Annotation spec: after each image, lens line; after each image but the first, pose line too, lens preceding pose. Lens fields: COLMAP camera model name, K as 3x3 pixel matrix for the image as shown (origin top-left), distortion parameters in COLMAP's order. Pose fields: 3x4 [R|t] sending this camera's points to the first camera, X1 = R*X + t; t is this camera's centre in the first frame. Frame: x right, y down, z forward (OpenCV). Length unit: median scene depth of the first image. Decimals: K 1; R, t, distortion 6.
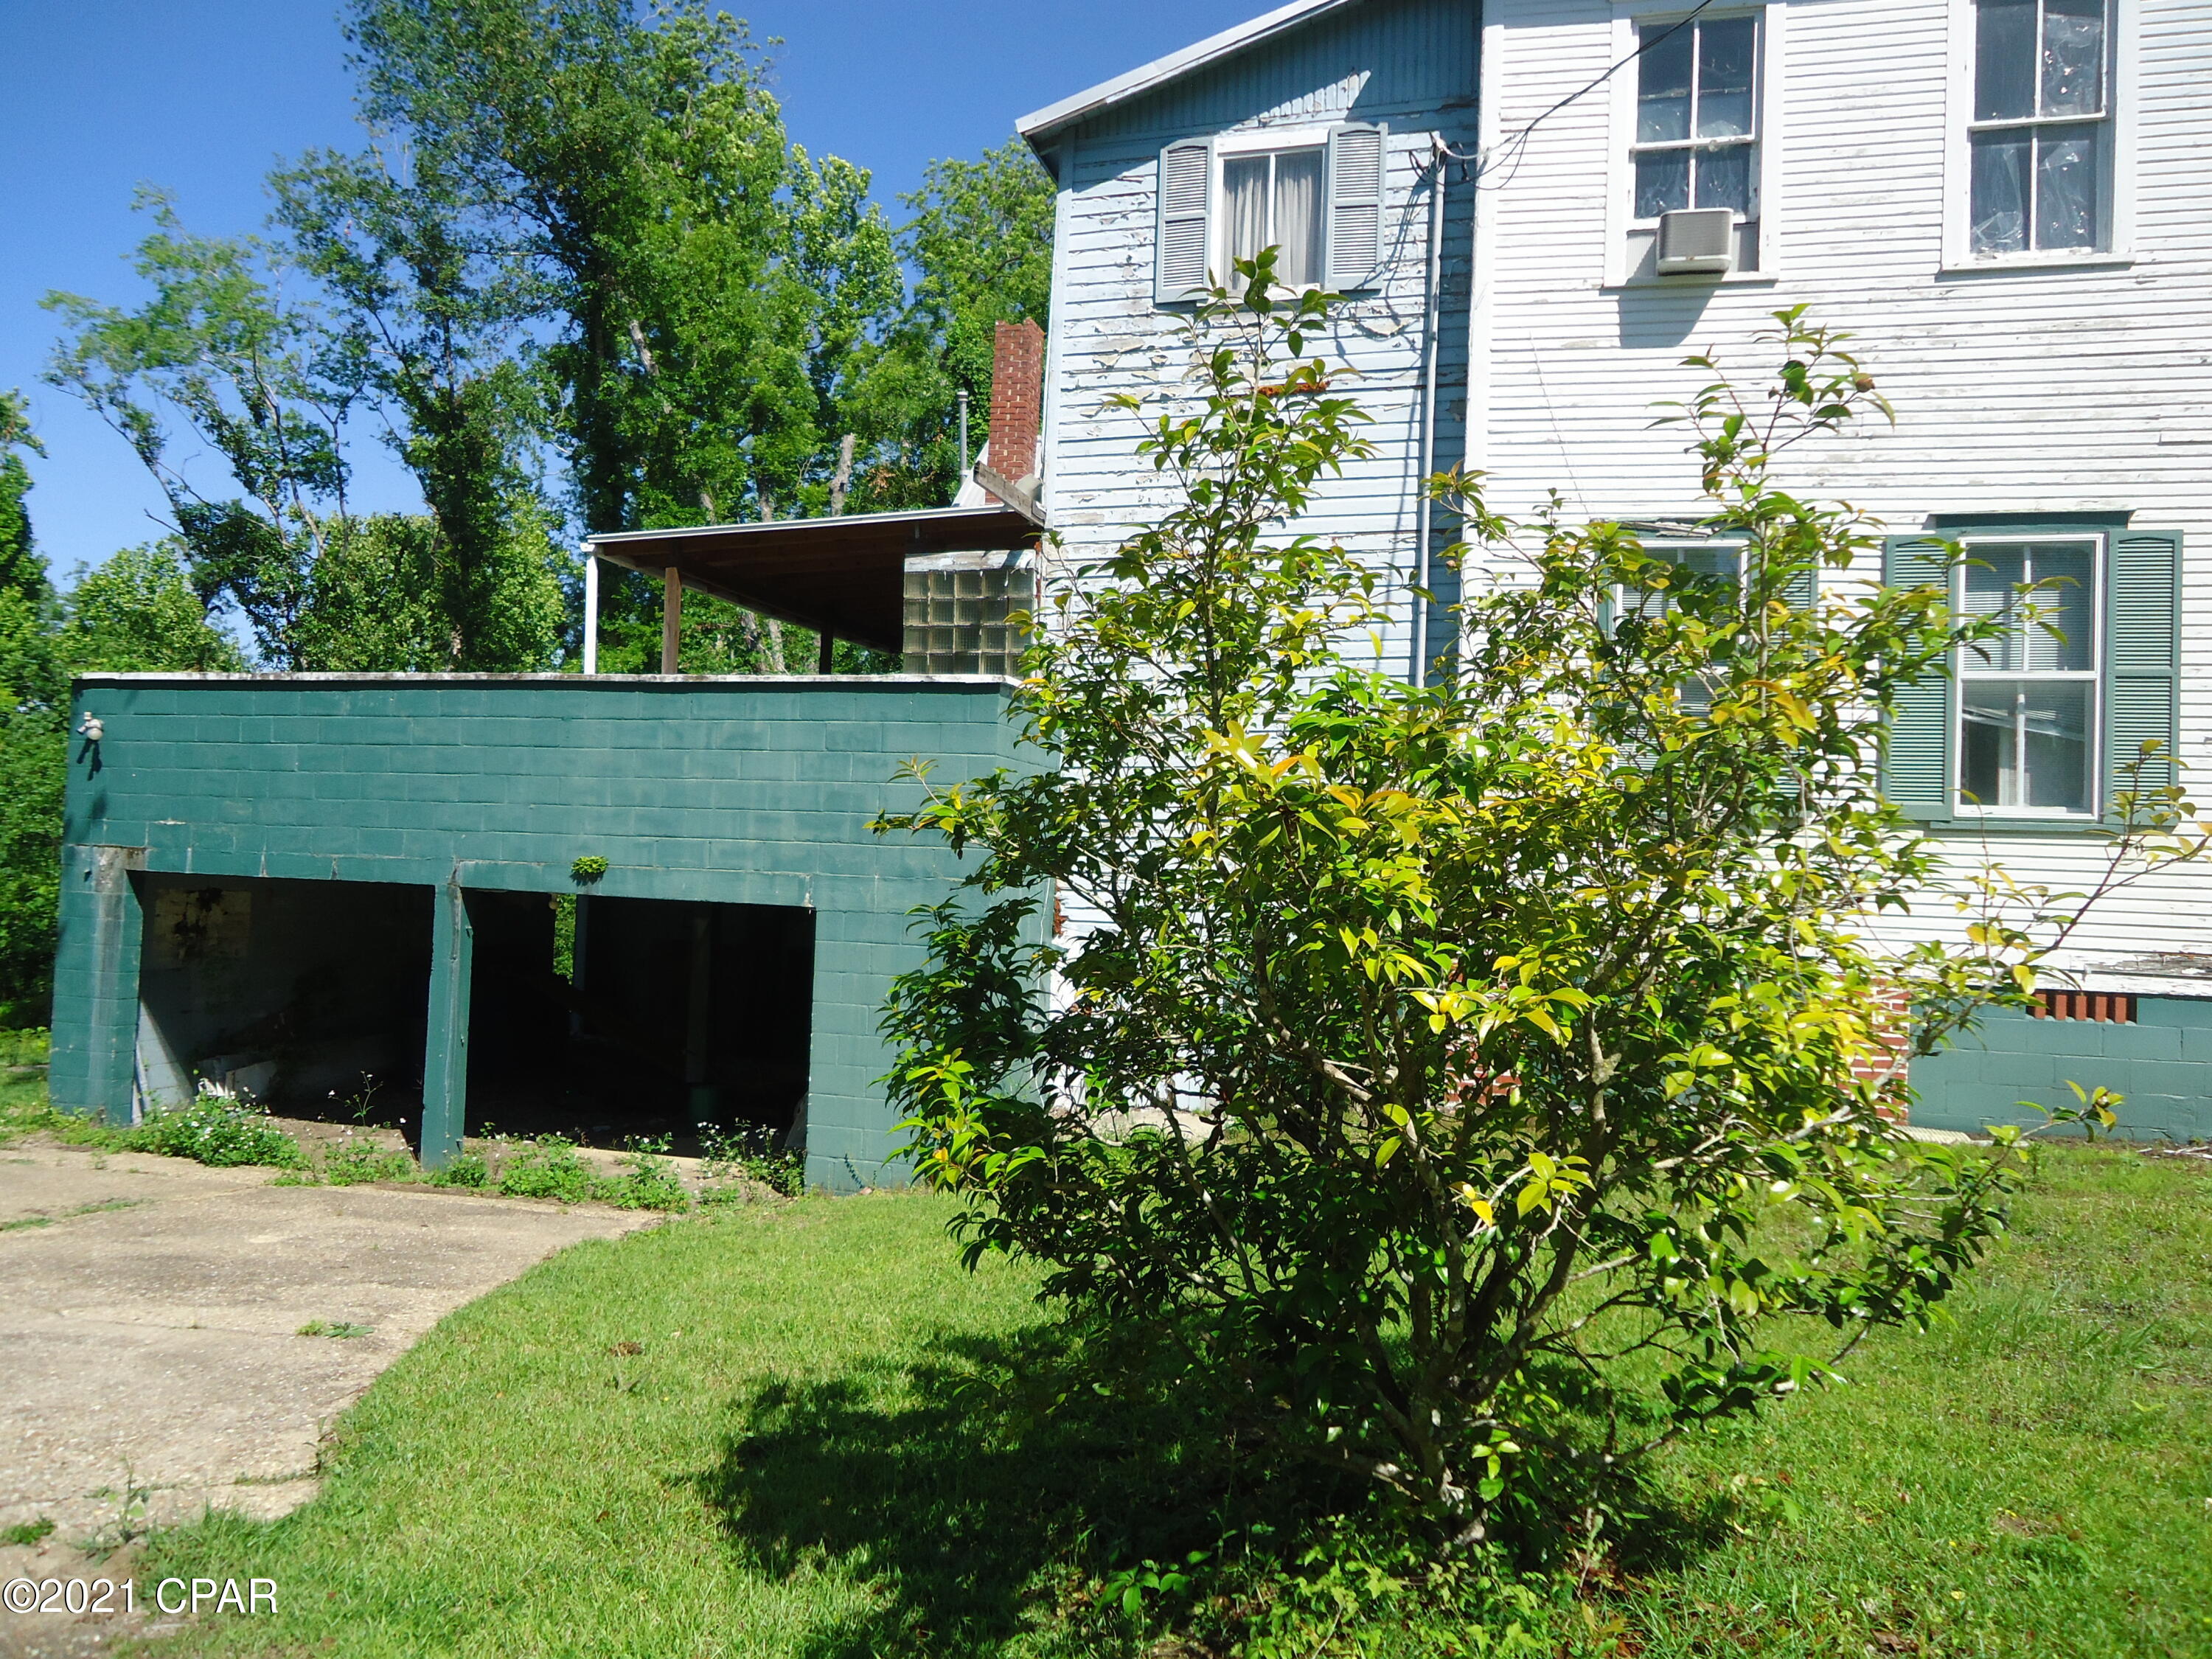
lens RADIAL K [[1637.2, 0, 1108.9], [0, 1637.2, 825.8], [0, 0, 1]] dist [-0.014061, -0.001673]
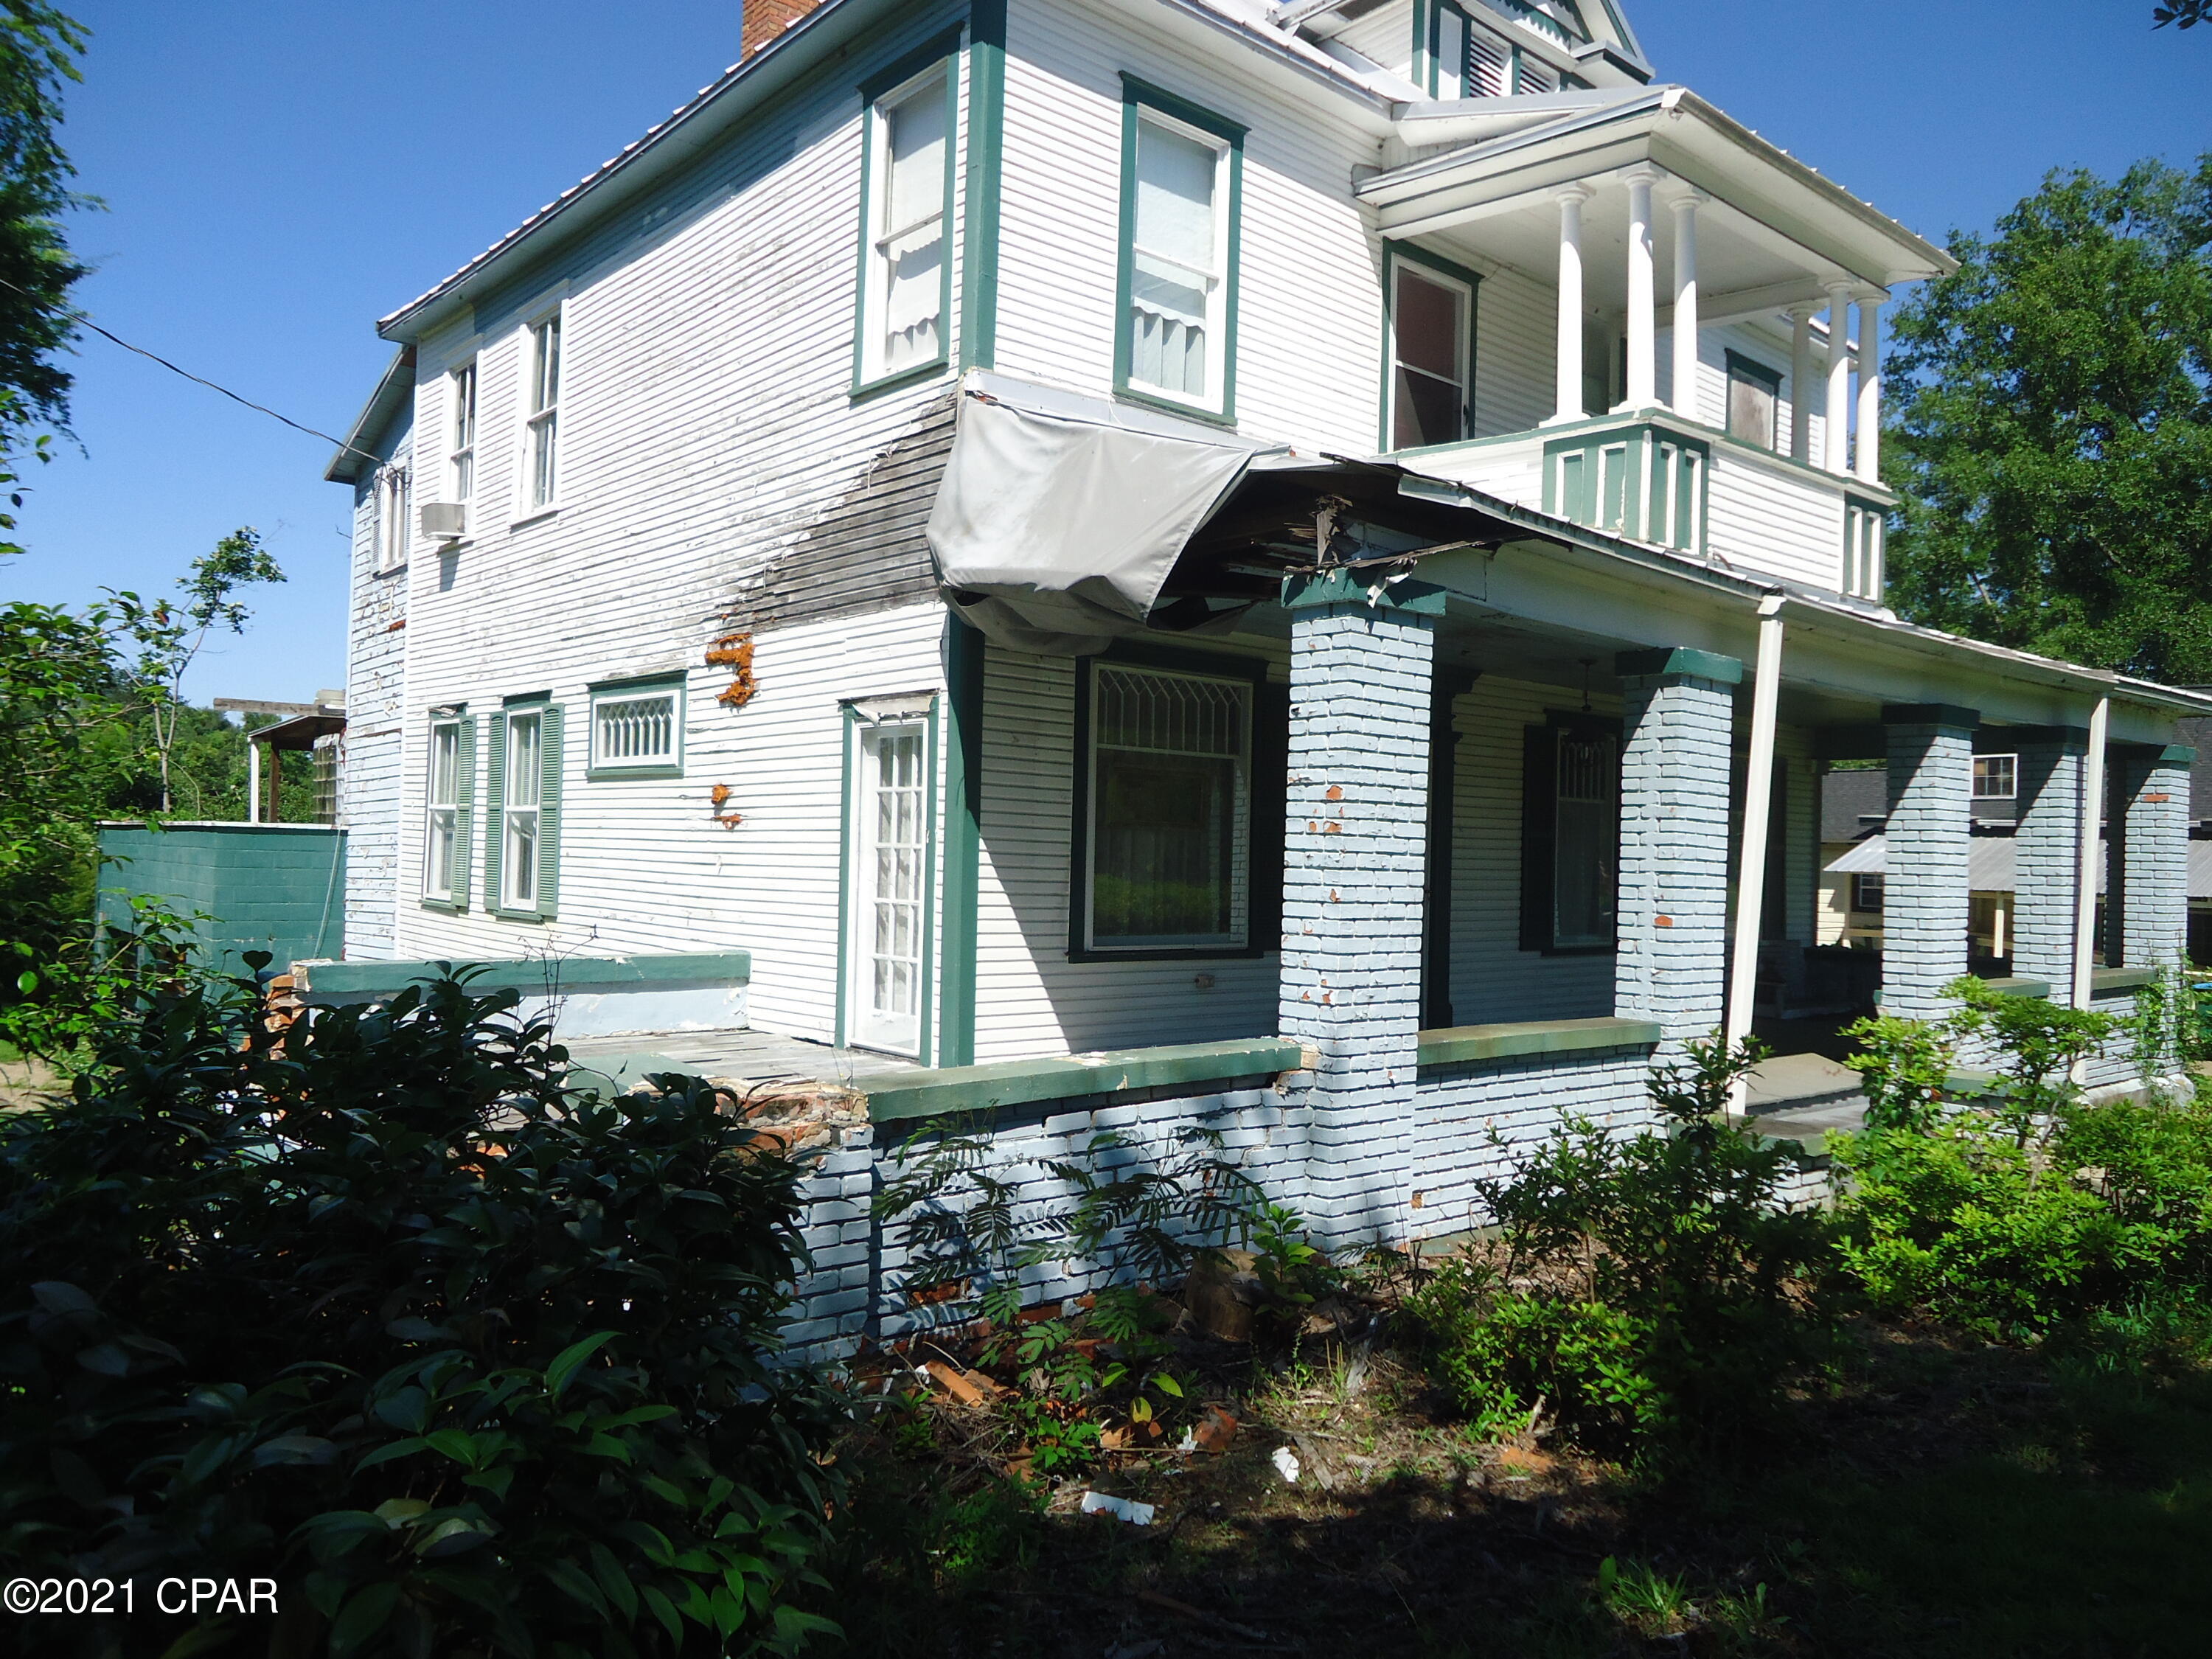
lens RADIAL K [[1637.2, 0, 1107.5], [0, 1637.2, 823.1], [0, 0, 1]] dist [-0.014061, -0.001673]
pose [[0.831060, -0.023558, -0.555683, 1.653721], [0.015926, 0.999701, -0.018563, -0.041891], [0.555954, 0.006577, 0.831187, 0.092801]]
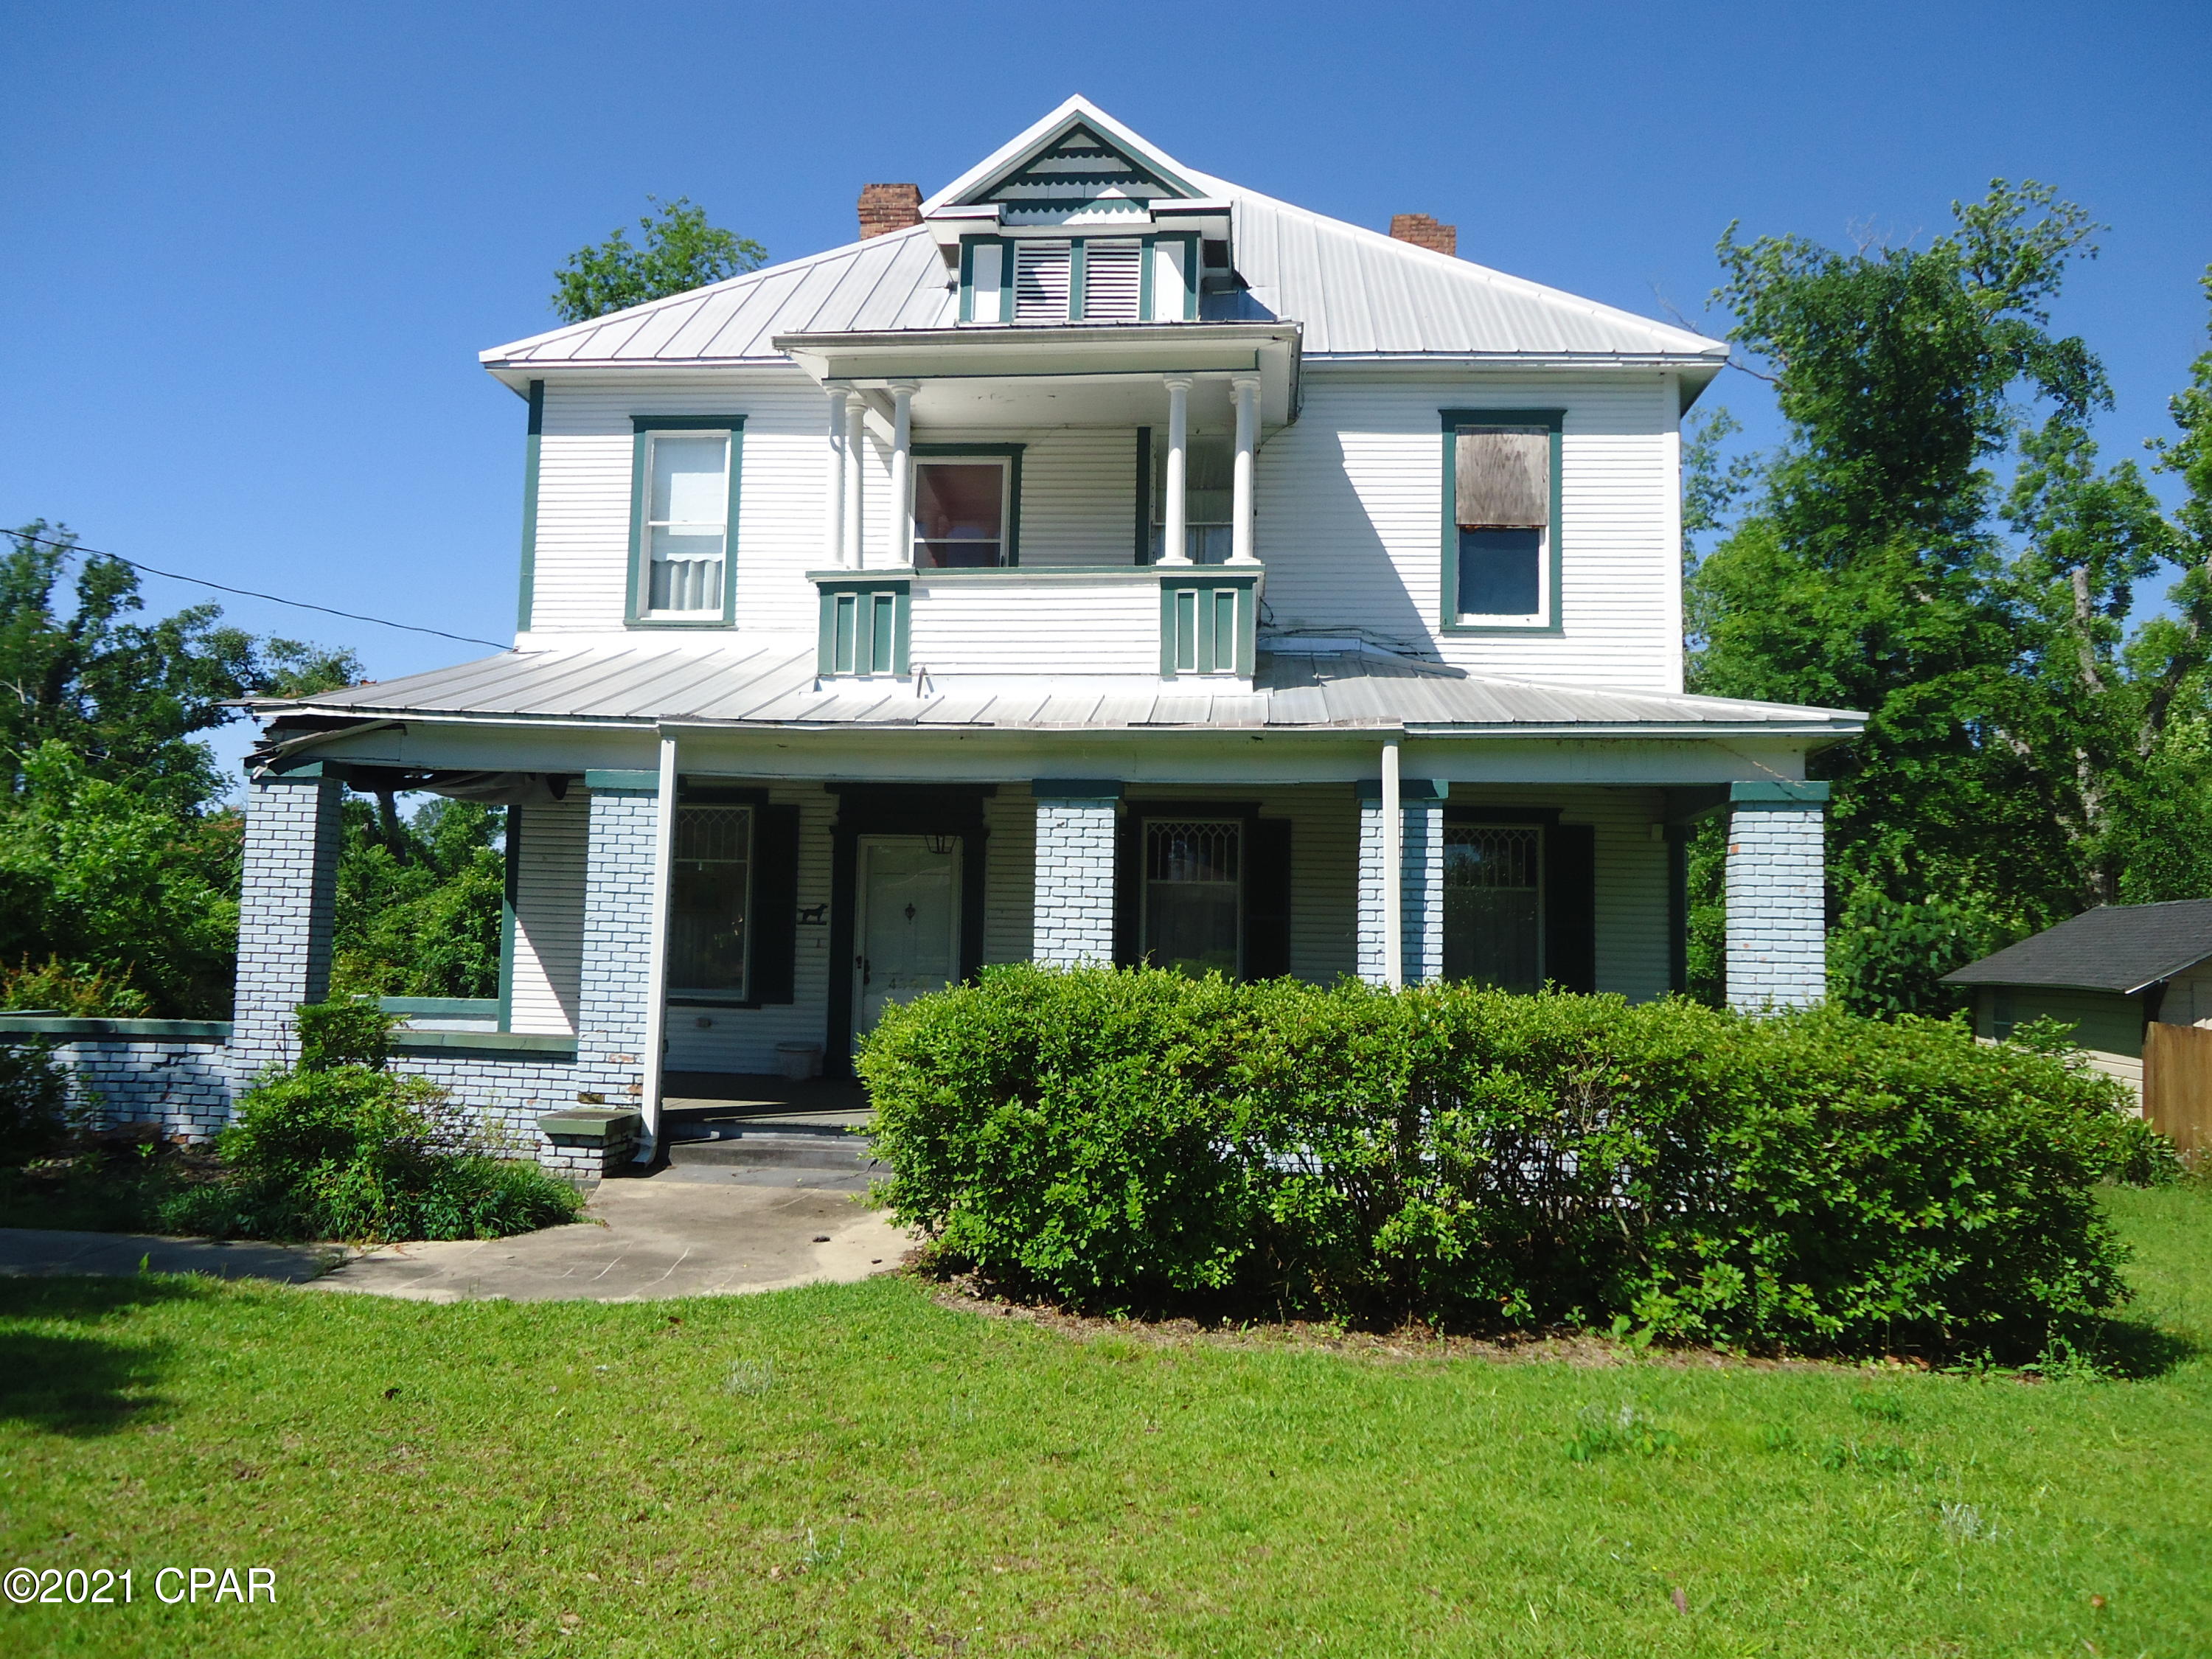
lens RADIAL K [[1637.2, 0, 1112.6], [0, 1637.2, 831.2], [0, 0, 1]] dist [-0.014061, -0.001673]
pose [[0.148792, -0.093516, -0.984437, 2.594822], [0.005699, 0.995583, -0.093713, 0.013435], [0.988852, 0.008333, 0.148668, 1.069307]]
